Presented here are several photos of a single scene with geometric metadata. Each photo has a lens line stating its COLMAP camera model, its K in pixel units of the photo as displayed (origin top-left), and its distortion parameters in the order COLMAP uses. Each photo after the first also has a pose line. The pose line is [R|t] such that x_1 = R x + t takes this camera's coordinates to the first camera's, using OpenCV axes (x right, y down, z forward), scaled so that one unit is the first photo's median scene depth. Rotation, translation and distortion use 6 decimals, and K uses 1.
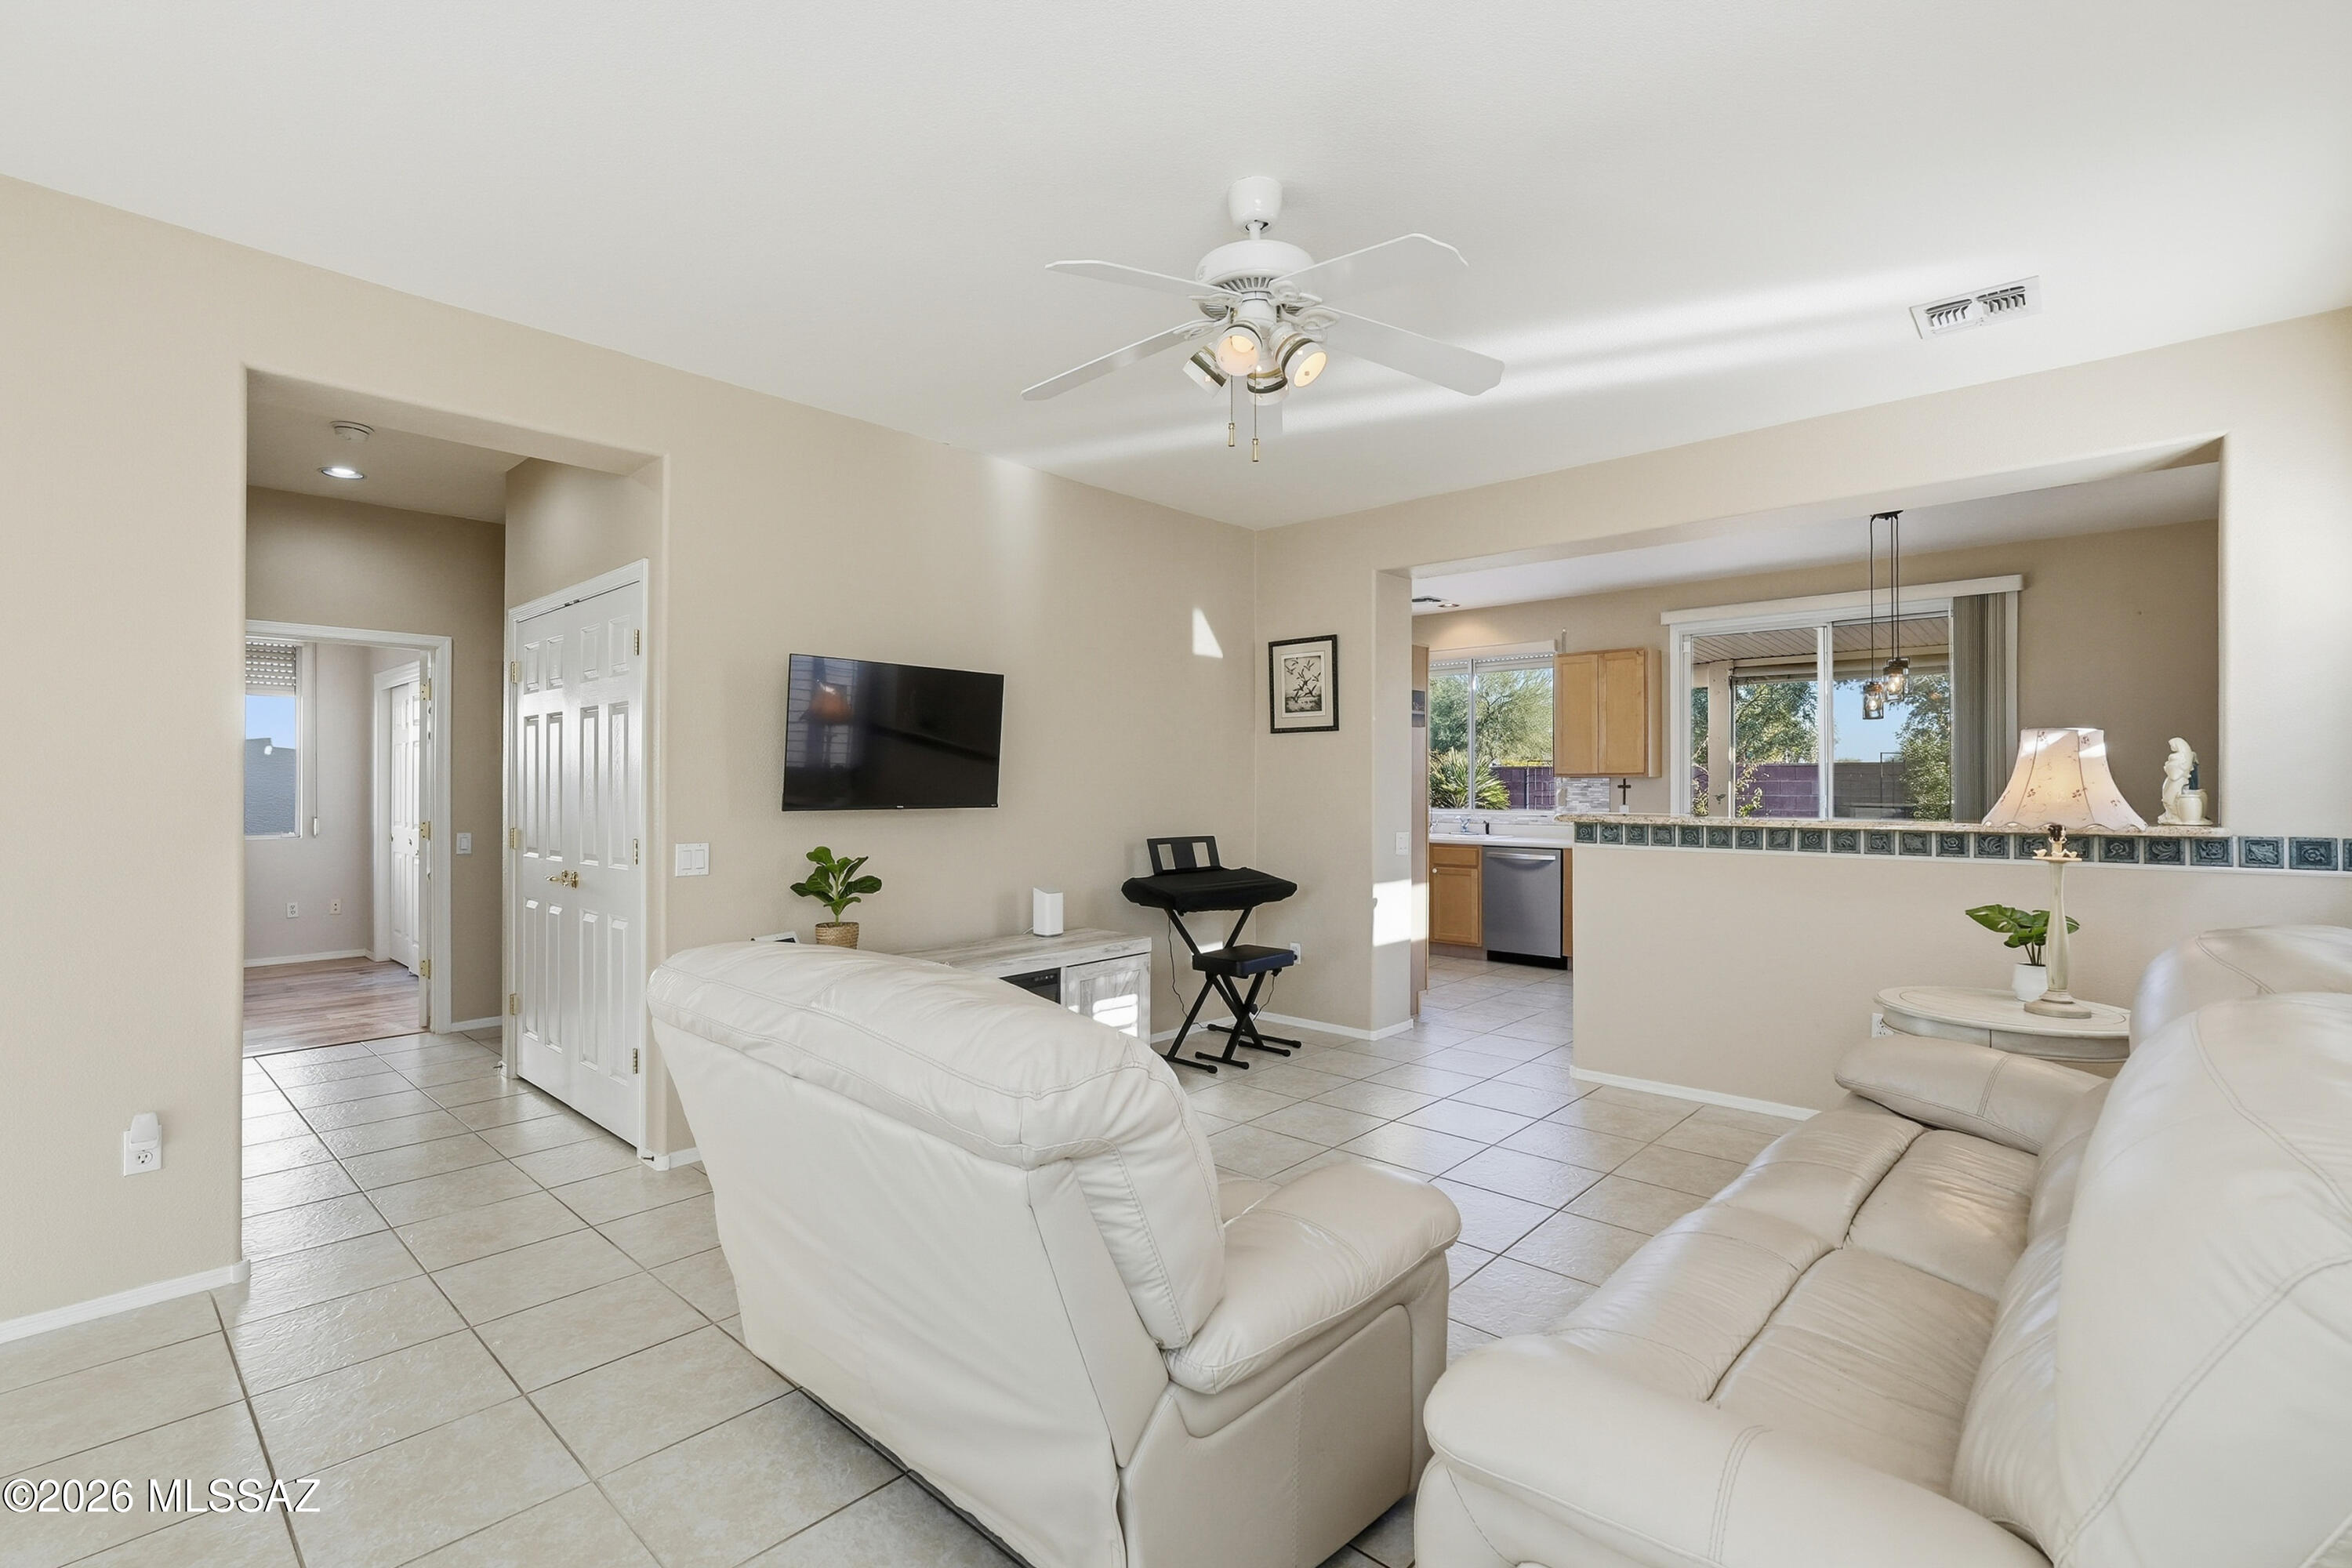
lens RADIAL K [[1043.4, 0, 1179.9], [0, 1043.4, 782.7], [0, 0, 1]] dist [-0.010787, 0.006425]
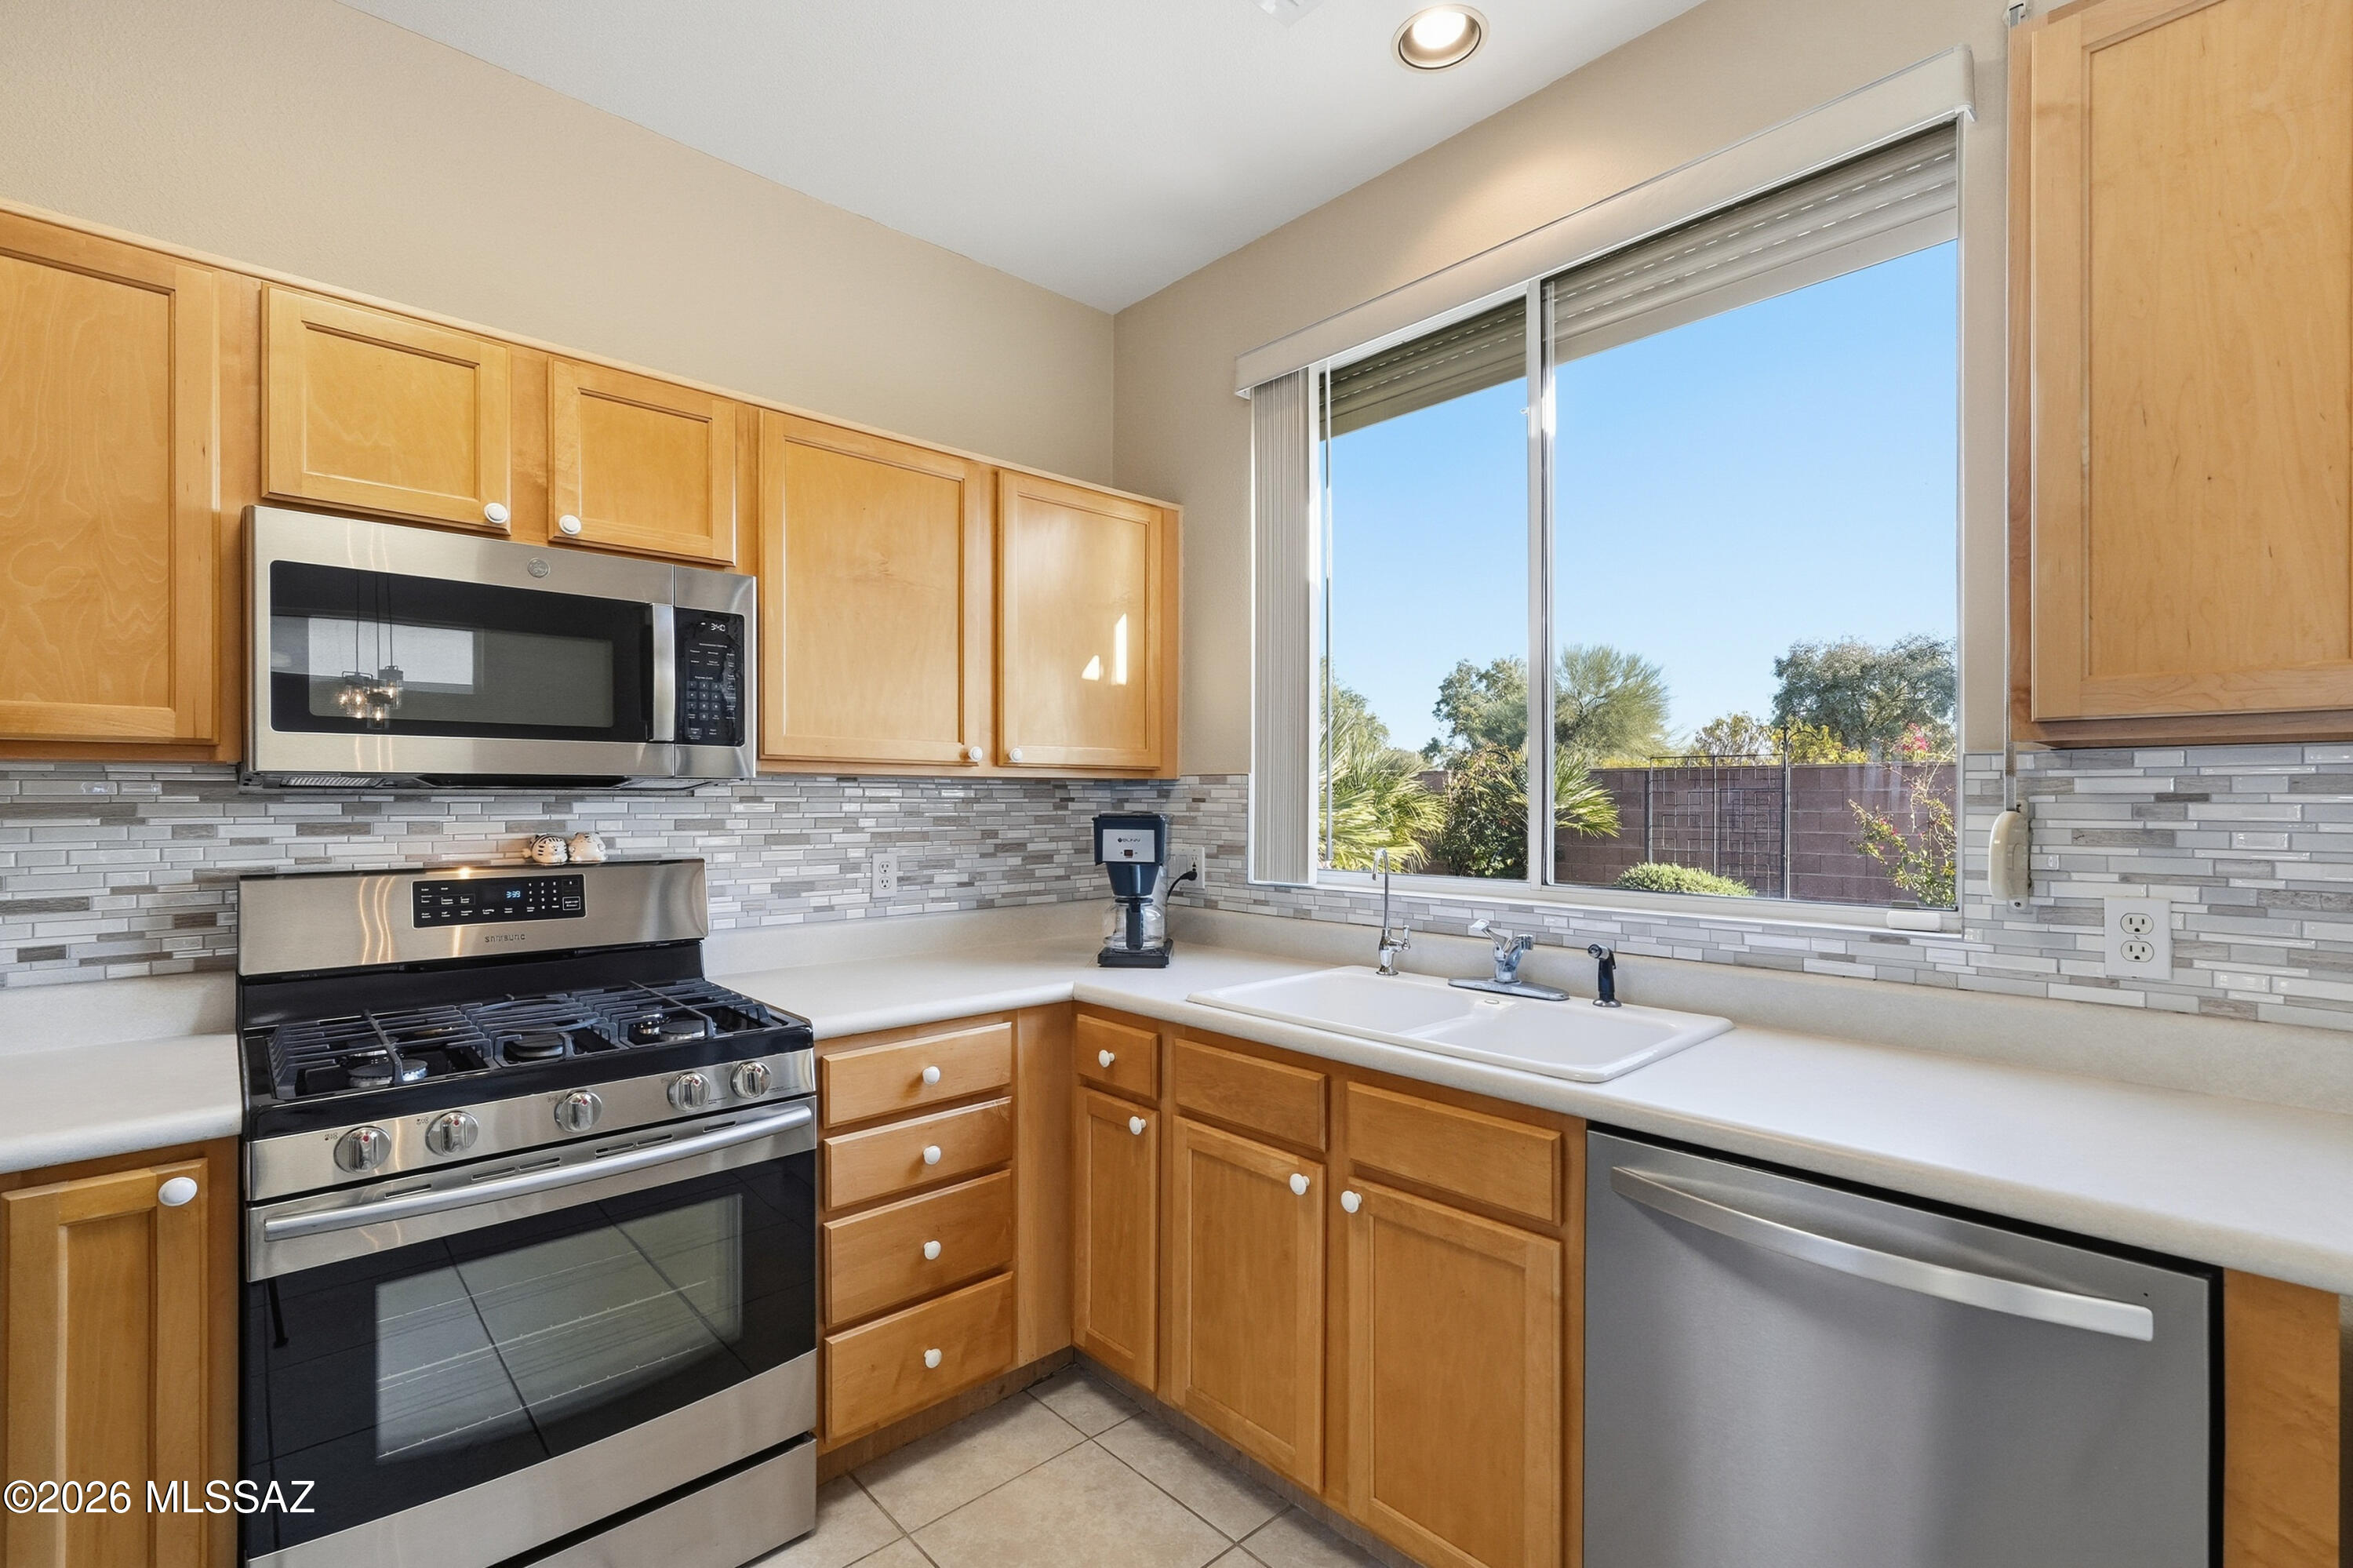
lens RADIAL K [[1043.9, 0, 1189.7], [0, 1043.9, 796.4], [0, 0, 1]] dist [-0.010787, 0.006425]
pose [[0.997506, 0.000859, -0.070577, 0.098103], [-0.000763, 0.999999, 0.001379, 0.001568], [0.070578, -0.001322, 0.997505, 0.341919]]
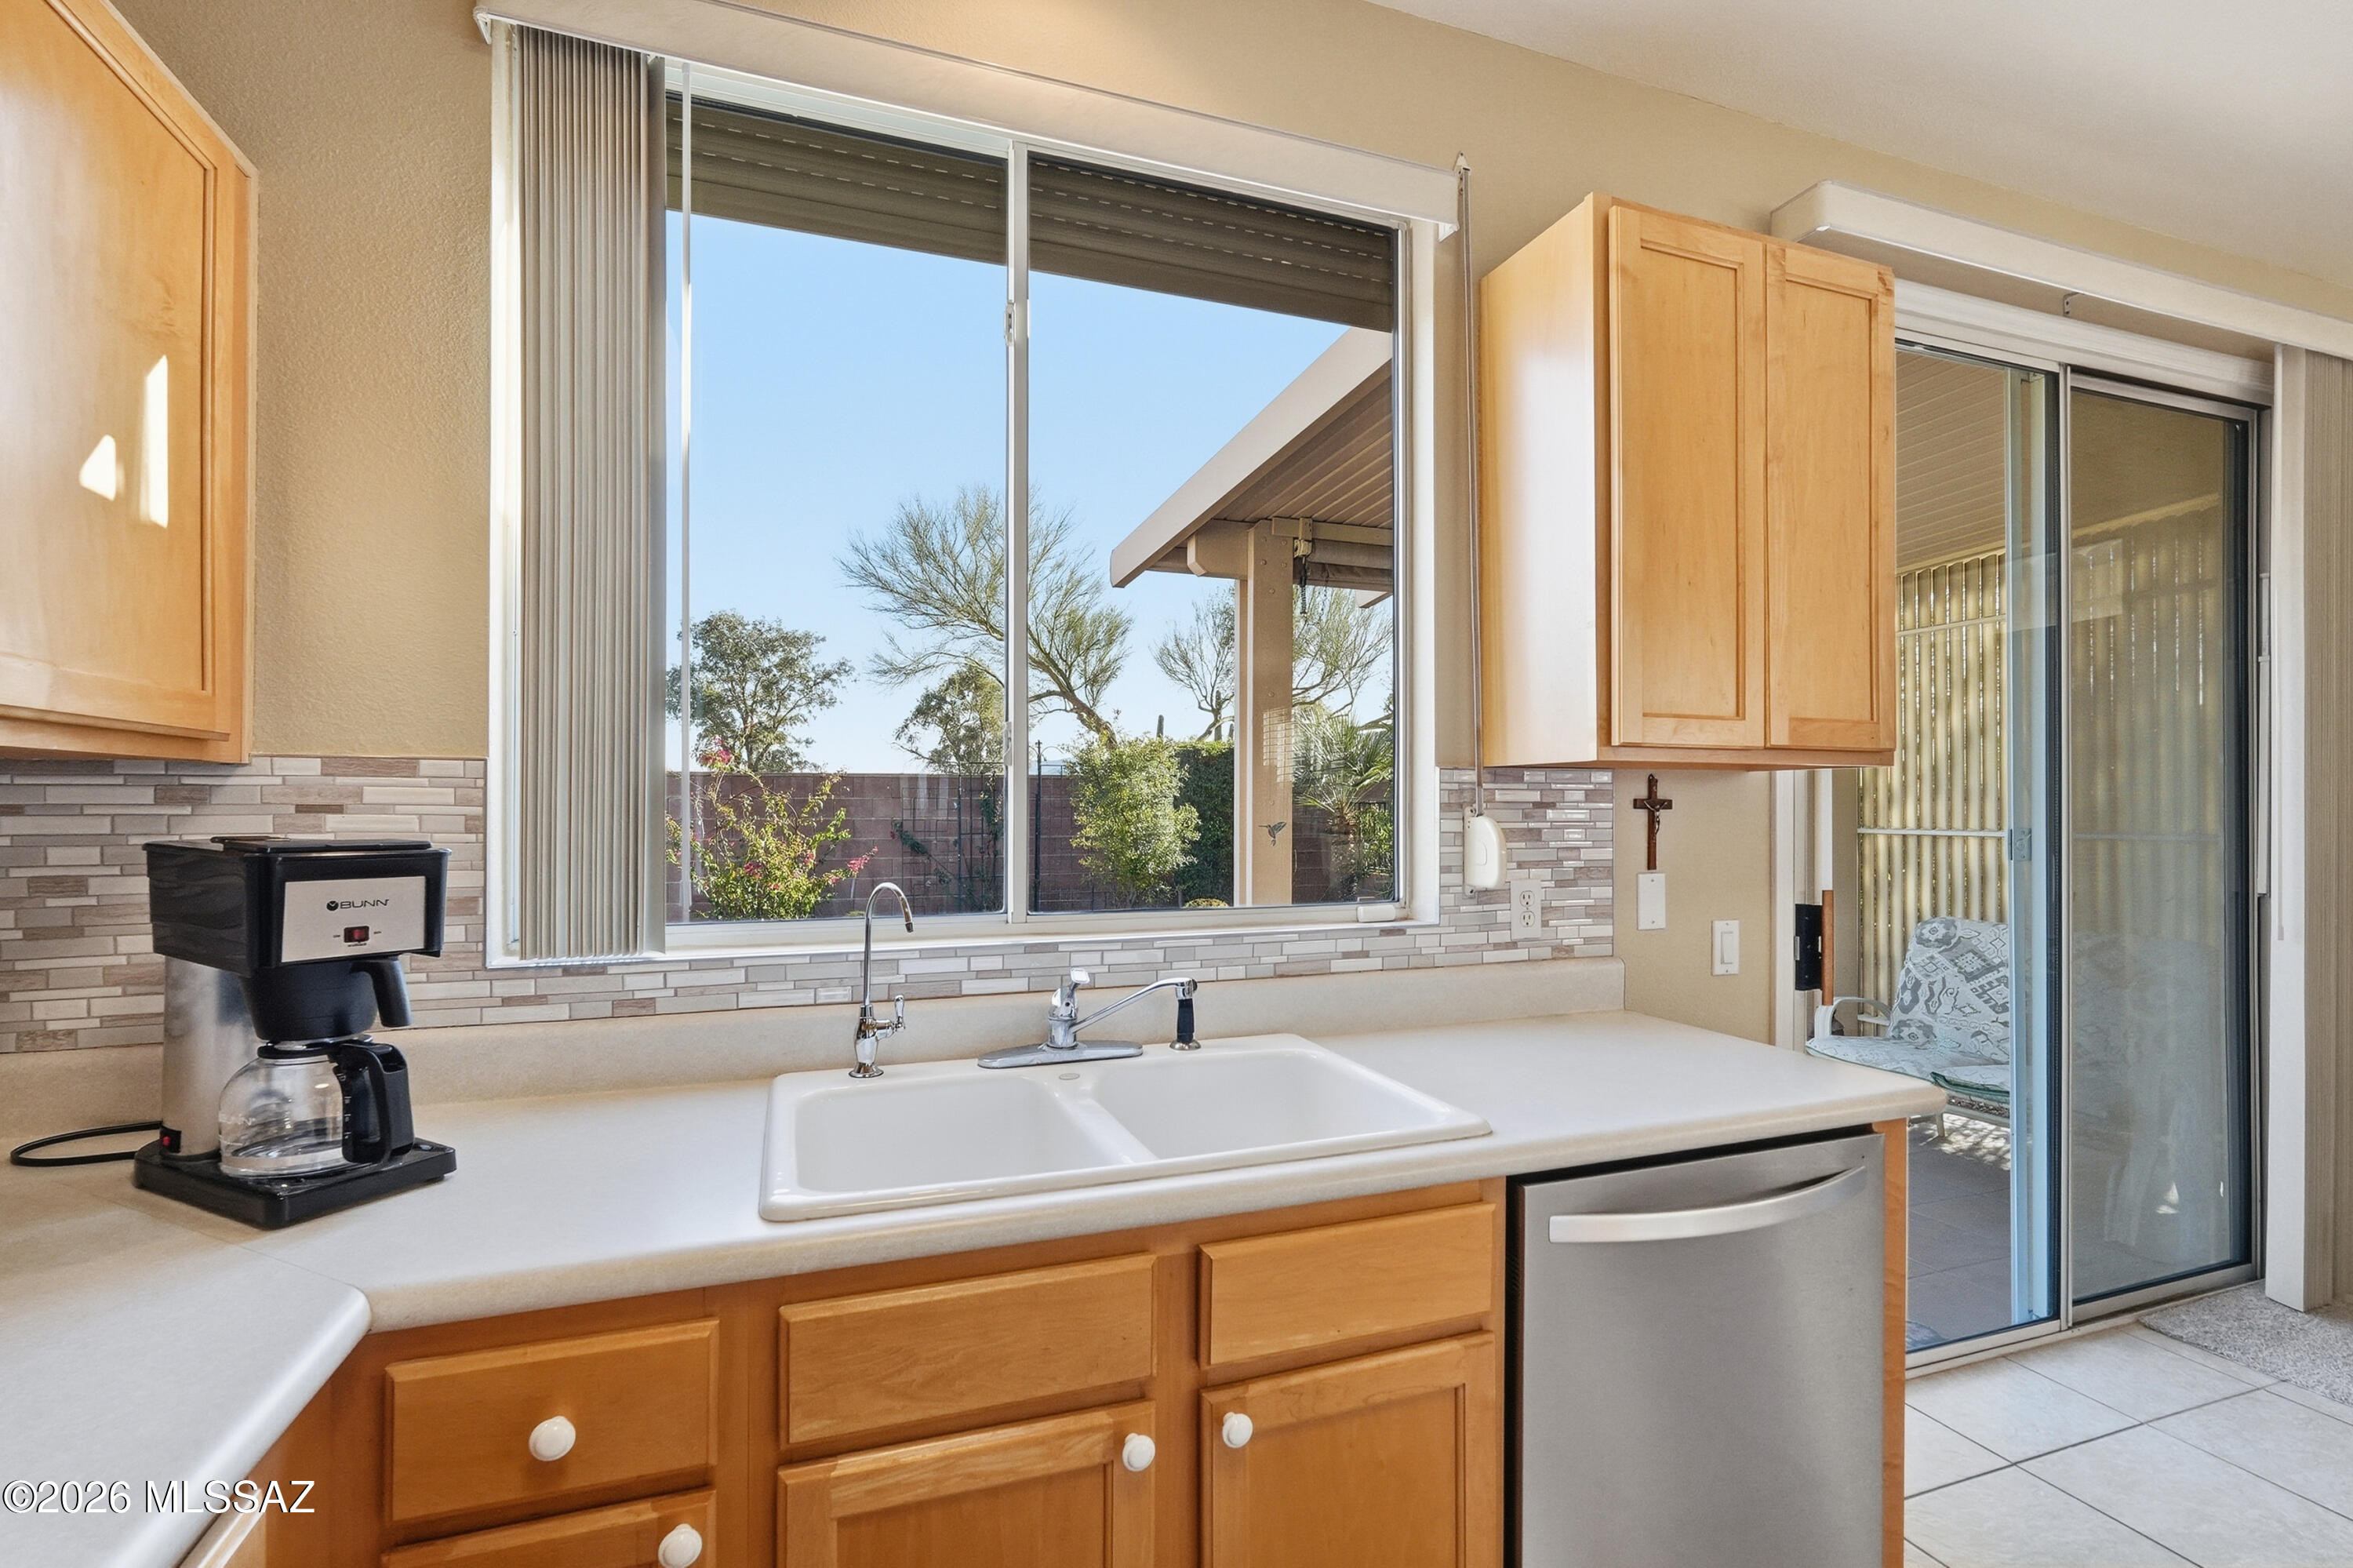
lens RADIAL K [[1043.9, 0, 1174.7], [0, 1043.9, 793.7], [0, 0, 1]] dist [-0.010787, 0.006425]
pose [[0.466678, 0.011833, 0.884348, 0.052870], [-0.003475, 0.999927, -0.011546, 0.001930], [-0.884420, 0.002315, 0.466686, 0.407789]]
